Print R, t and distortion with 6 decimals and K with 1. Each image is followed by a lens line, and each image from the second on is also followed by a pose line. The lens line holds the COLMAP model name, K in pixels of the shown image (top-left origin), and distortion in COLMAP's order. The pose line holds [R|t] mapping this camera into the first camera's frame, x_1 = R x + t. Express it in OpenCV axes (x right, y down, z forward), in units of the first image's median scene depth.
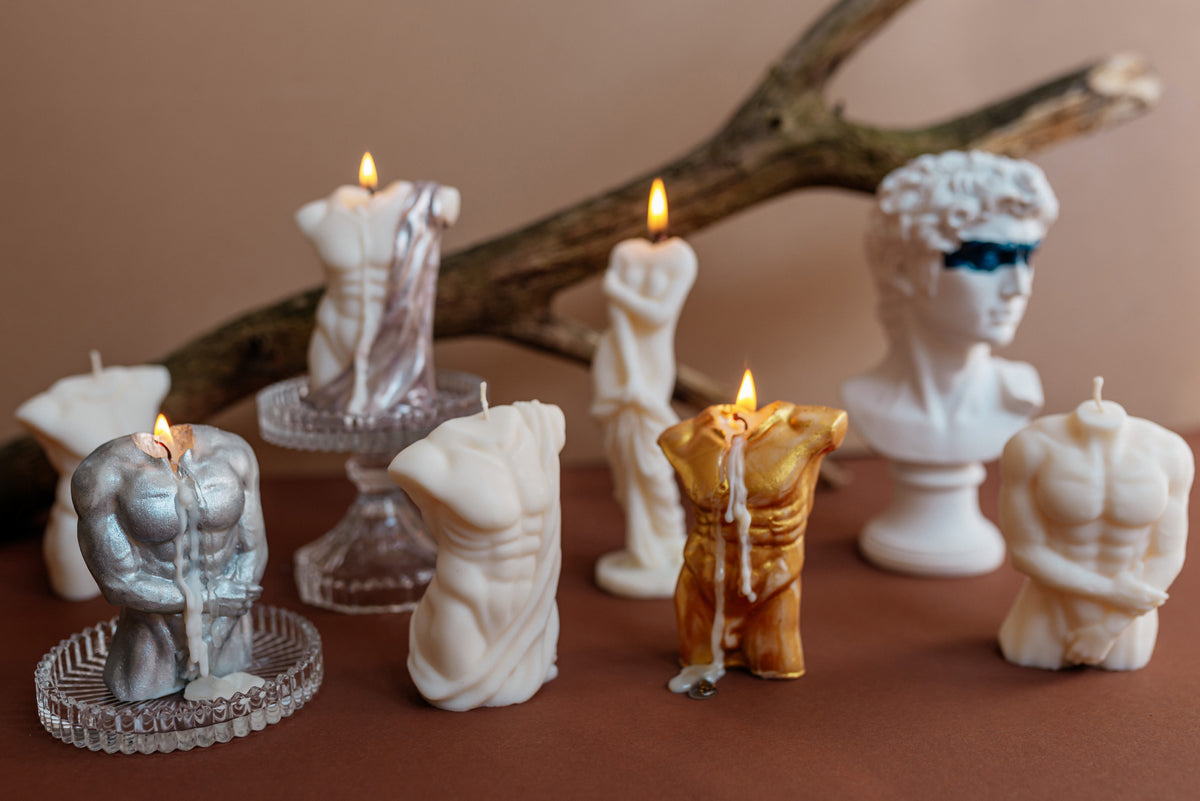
lens RADIAL K [[1284.1, 0, 614.6], [0, 1284.1, 404.7], [0, 0, 1]] dist [-0.049988, 0.004837]
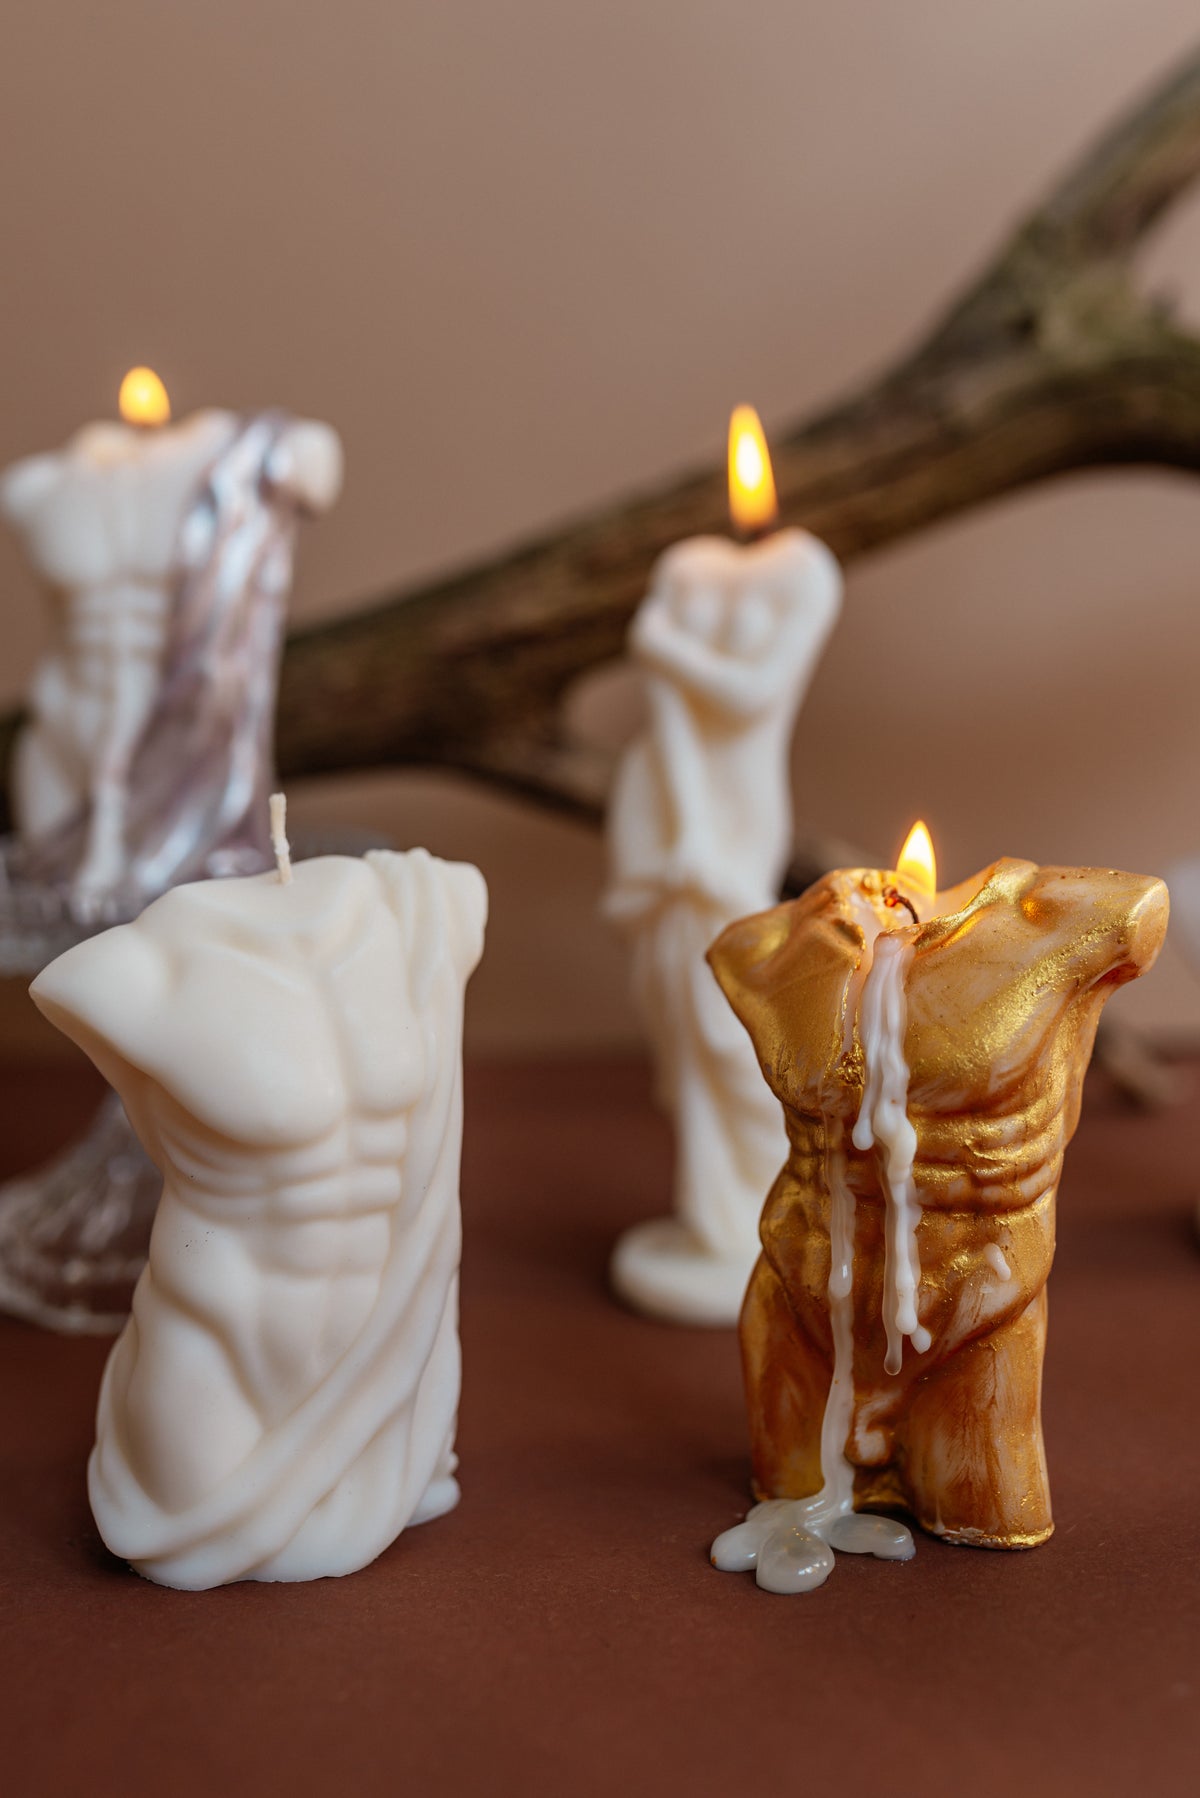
lens RADIAL K [[1924.1, 0, 600.0], [0, 1924.1, 899.0], [0, 0, 1]] dist [-0.049988, 0.004837]
pose [[0.992499, 0.017060, -0.121054, 0.077456], [-0.023429, 0.998404, -0.051386, 0.045527], [0.119984, 0.053837, 0.991315, 0.385874]]
